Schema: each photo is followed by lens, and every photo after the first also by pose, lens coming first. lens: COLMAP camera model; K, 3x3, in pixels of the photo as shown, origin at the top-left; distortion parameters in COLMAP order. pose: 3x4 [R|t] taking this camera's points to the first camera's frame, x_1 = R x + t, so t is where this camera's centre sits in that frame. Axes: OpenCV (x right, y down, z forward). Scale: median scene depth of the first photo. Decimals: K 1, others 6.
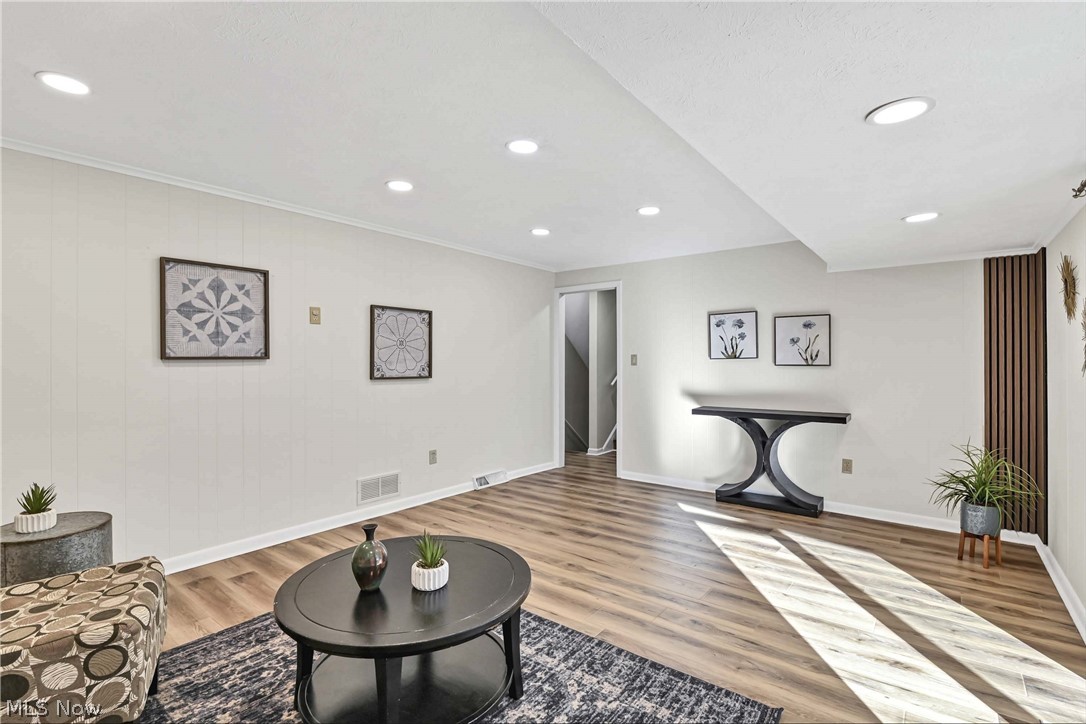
lens RADIAL K [[500.9, 0, 545.4], [0, 500.9, 361.4], [0, 0, 1]] dist [-0.013486, -0.004081]
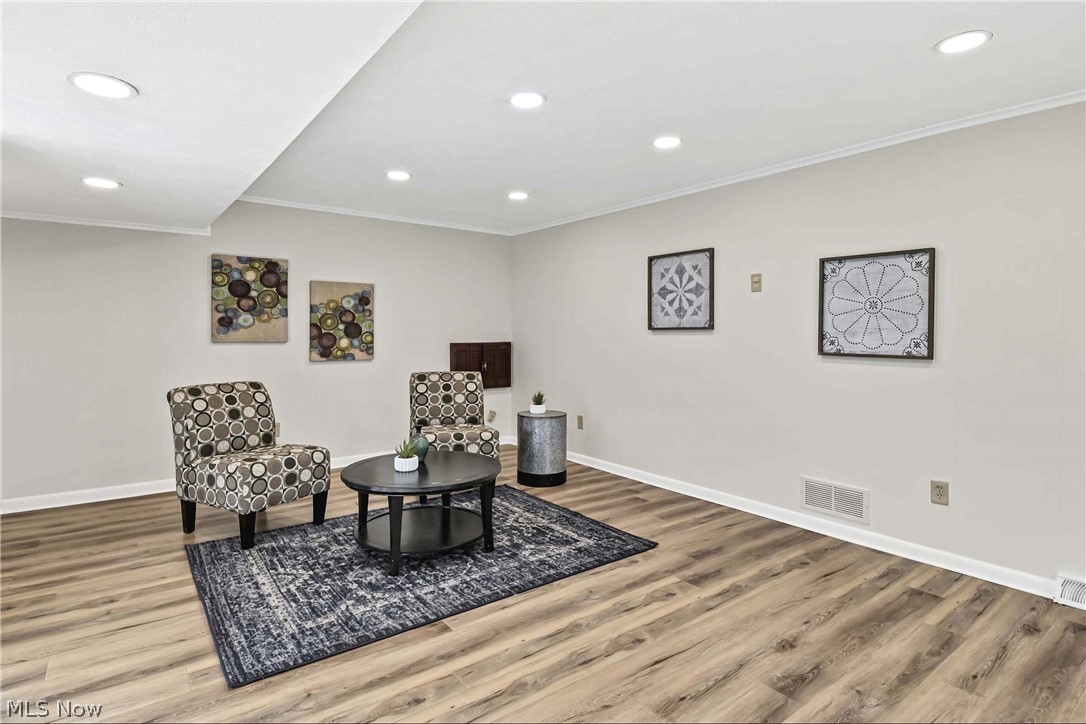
lens RADIAL K [[562.8, 0, 558.5], [0, 562.8, 335.0], [0, 0, 1]] dist [-0.007735, -0.002432]
pose [[-0.239451, 0.005569, -0.970893, 0.735389], [-0.003018, 0.999974, 0.006480, 0.001032], [0.970904, 0.004482, -0.239428, 0.999780]]
